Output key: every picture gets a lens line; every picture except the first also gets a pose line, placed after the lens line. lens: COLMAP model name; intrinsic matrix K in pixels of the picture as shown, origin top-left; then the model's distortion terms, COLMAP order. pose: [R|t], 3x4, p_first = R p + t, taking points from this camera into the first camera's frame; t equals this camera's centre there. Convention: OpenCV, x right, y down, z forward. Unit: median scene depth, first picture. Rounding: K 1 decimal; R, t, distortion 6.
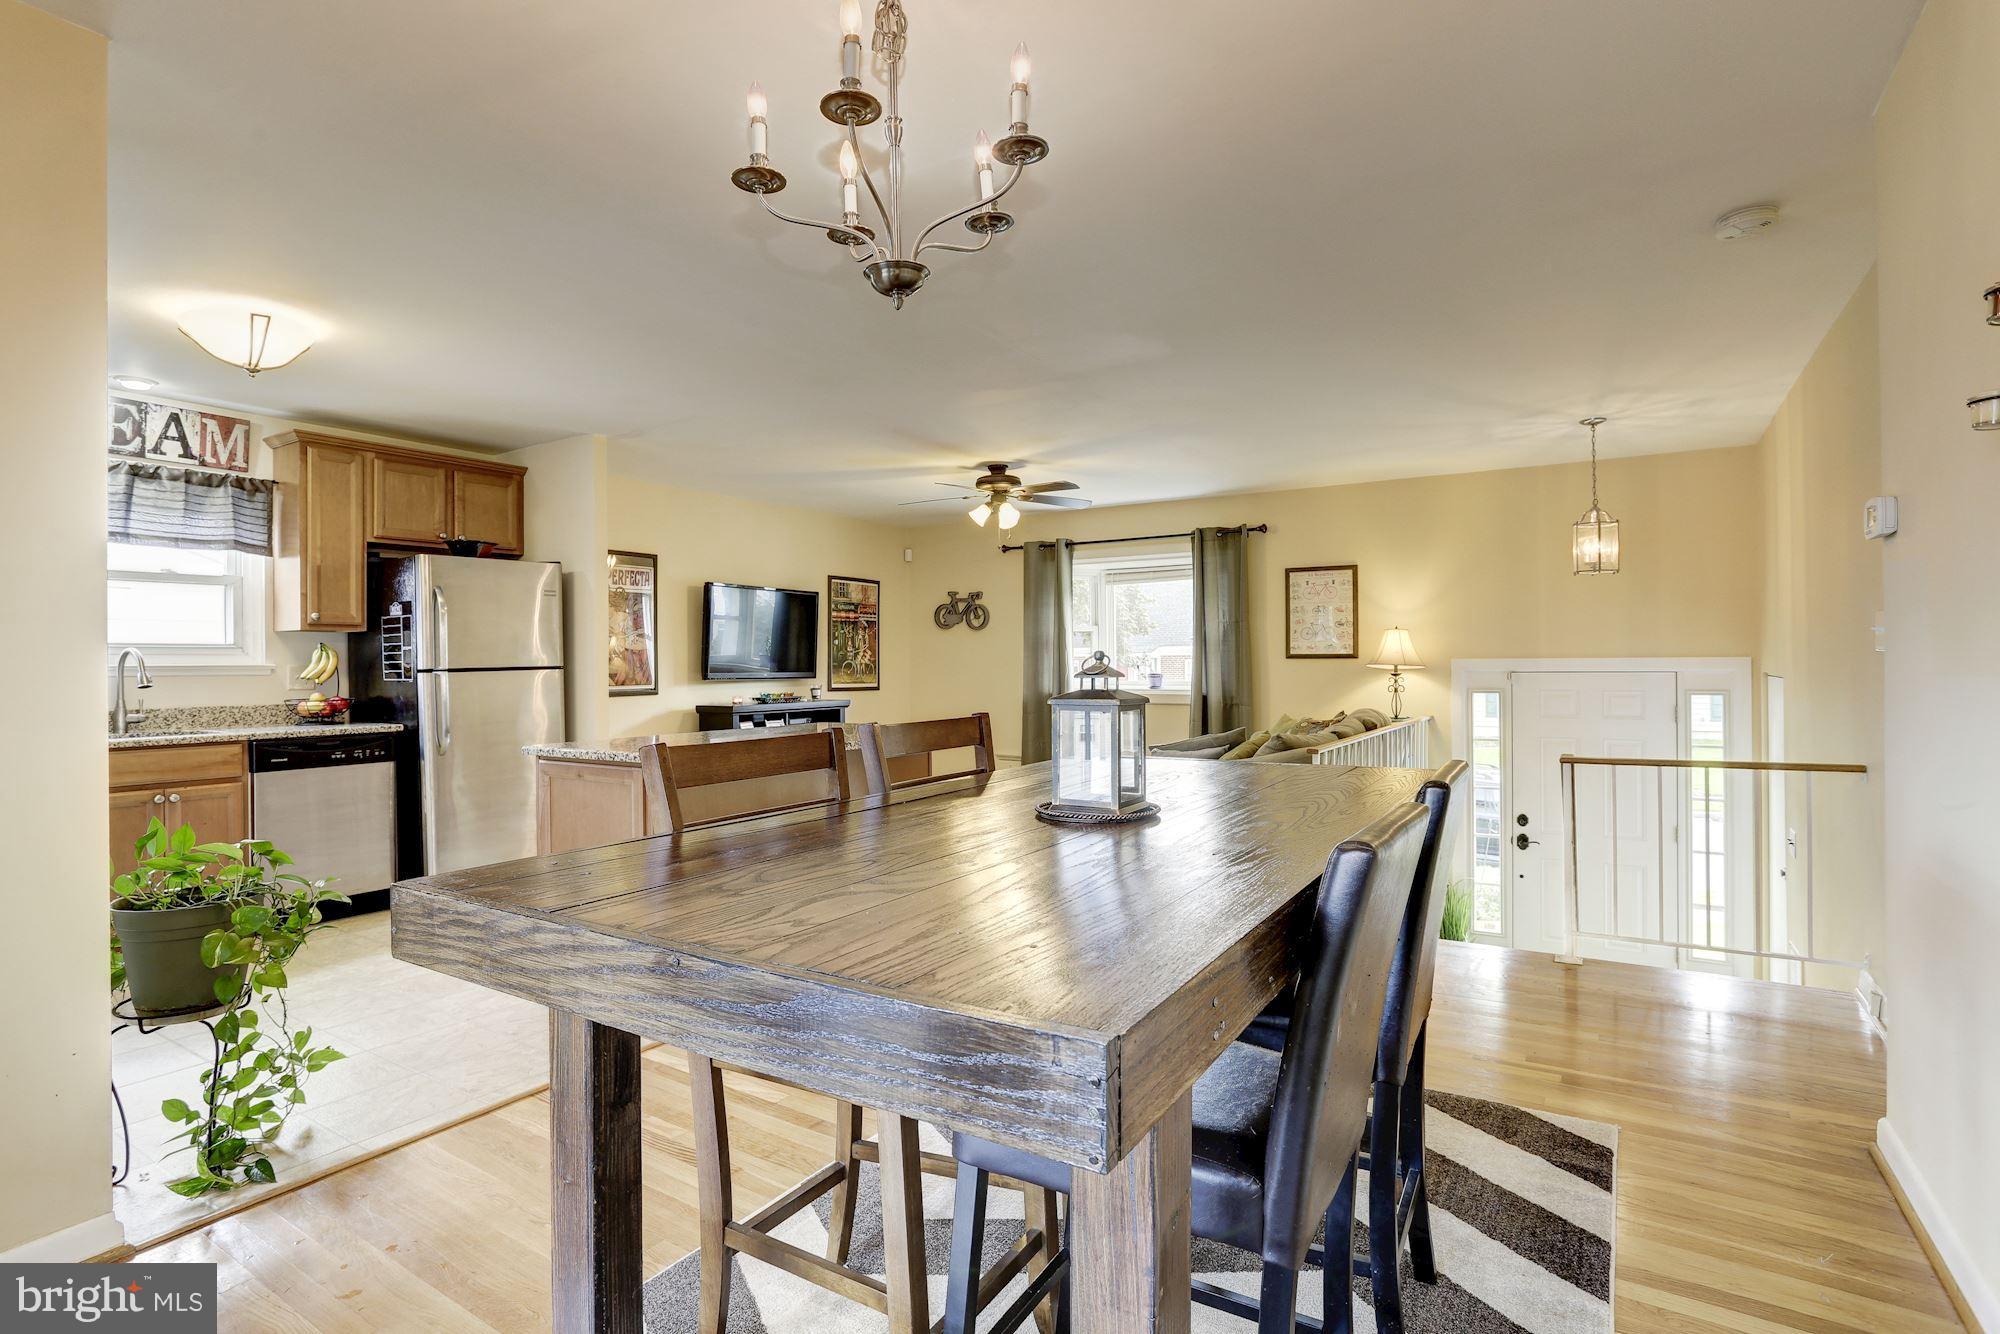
lens RADIAL K [[979.2, 0, 1010.0], [0, 979.2, 654.3], [0, 0, 1]] dist [-0.059870, 0.028416]
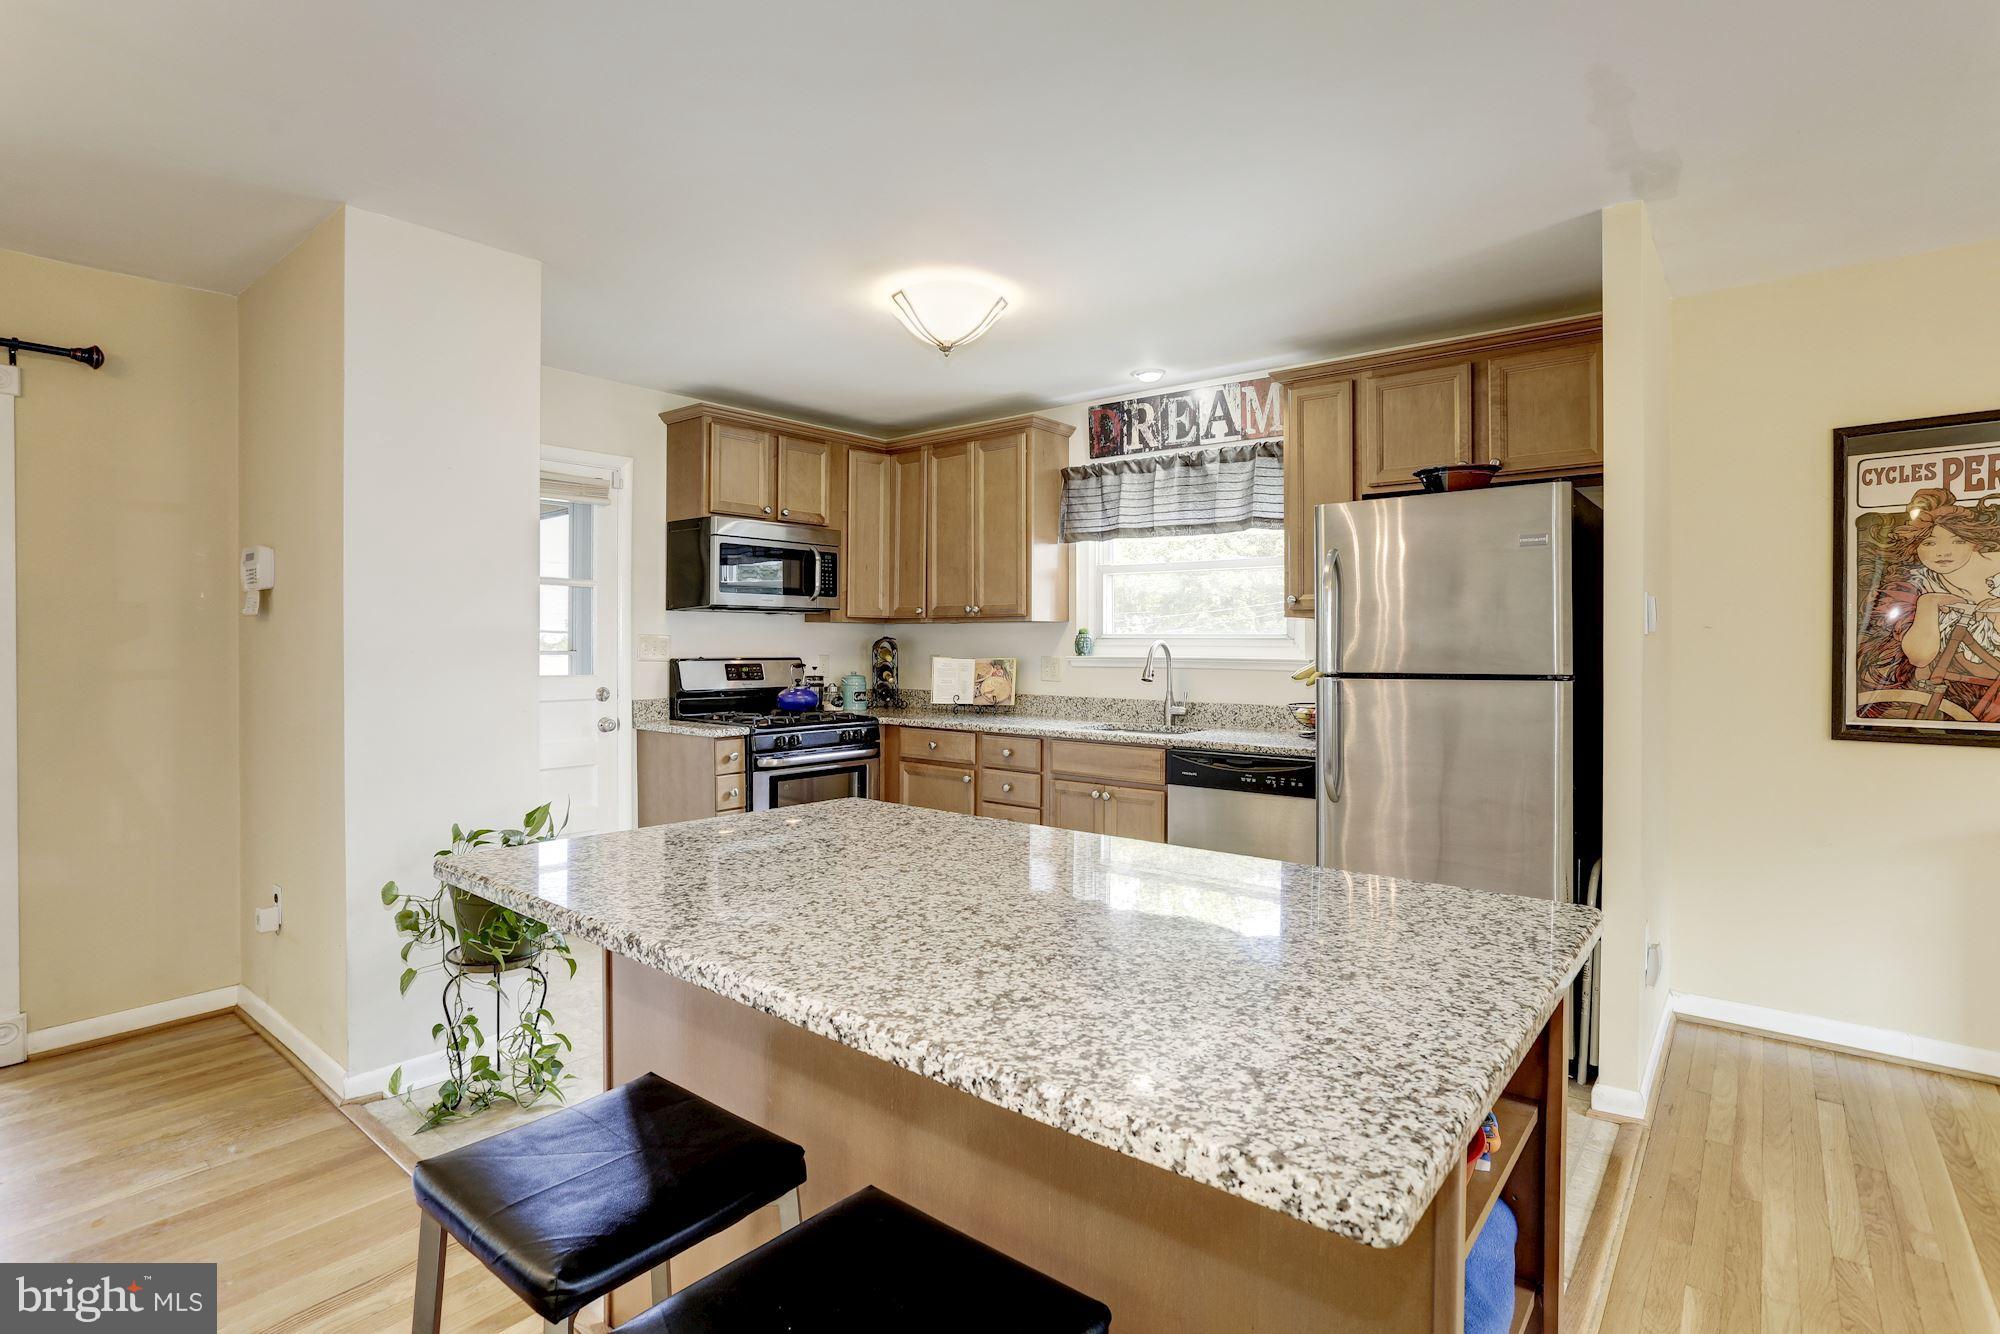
lens RADIAL K [[979.2, 0, 968.5], [0, 979.2, 646.3], [0, 0, 1]] dist [-0.059870, 0.028416]
pose [[-0.129137, 0.015271, -0.991509, 0.082925], [0.005607, 0.999877, 0.014669, -0.011118], [0.991611, -0.003665, -0.129207, 0.628288]]
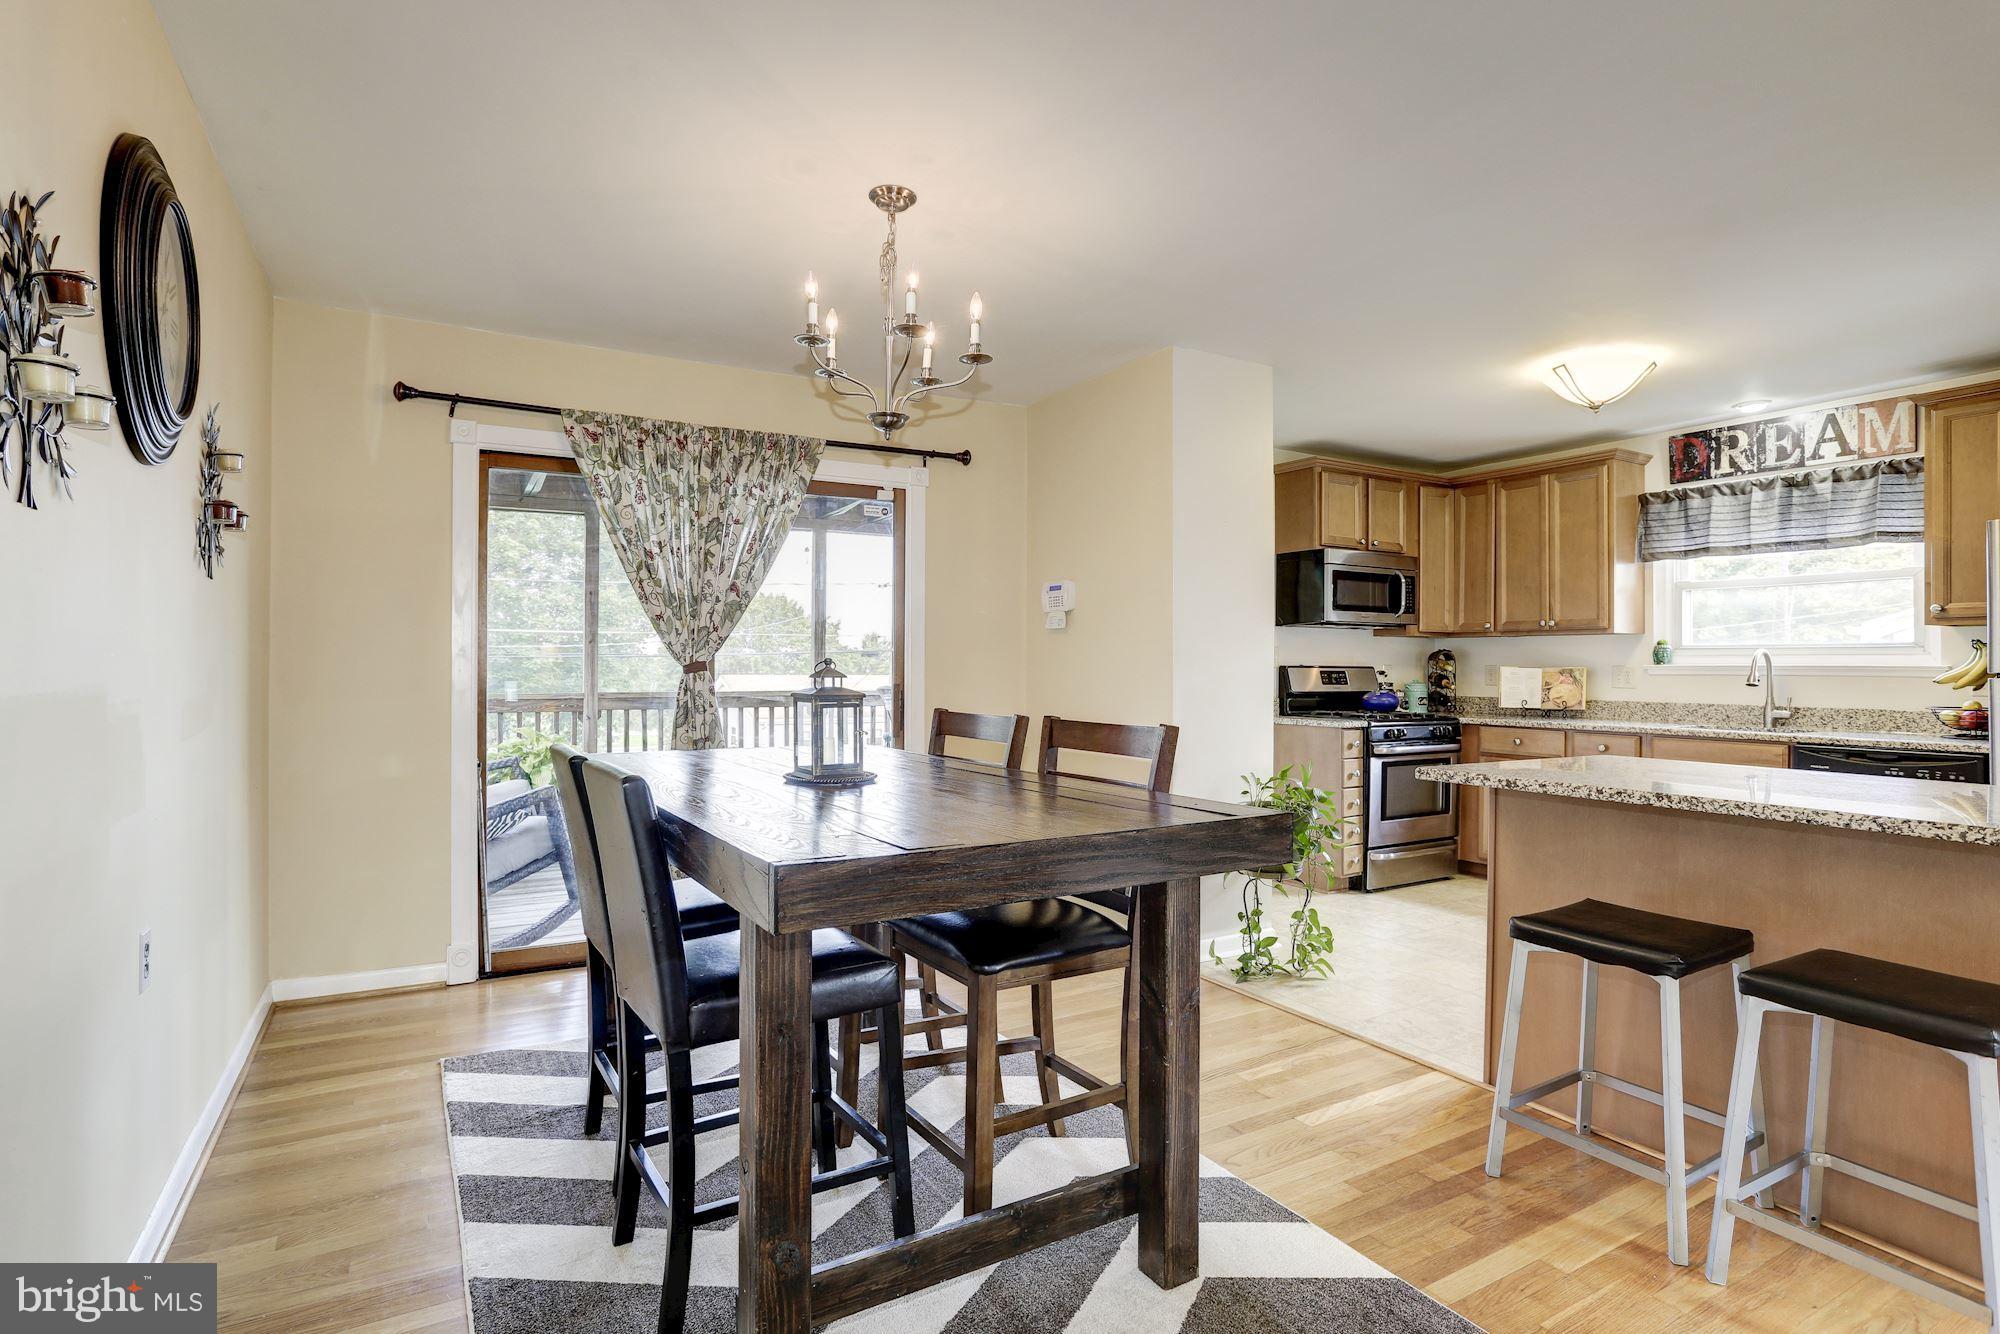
lens RADIAL K [[979.2, 0, 971.2], [0, 979.2, 665.3], [0, 0, 1]] dist [-0.059870, 0.028416]
pose [[-0.472991, 0.008196, -0.881029, 0.312424], [0.005176, 0.999965, 0.006524, 0.000057], [0.881052, -0.001475, -0.473017, 0.483232]]
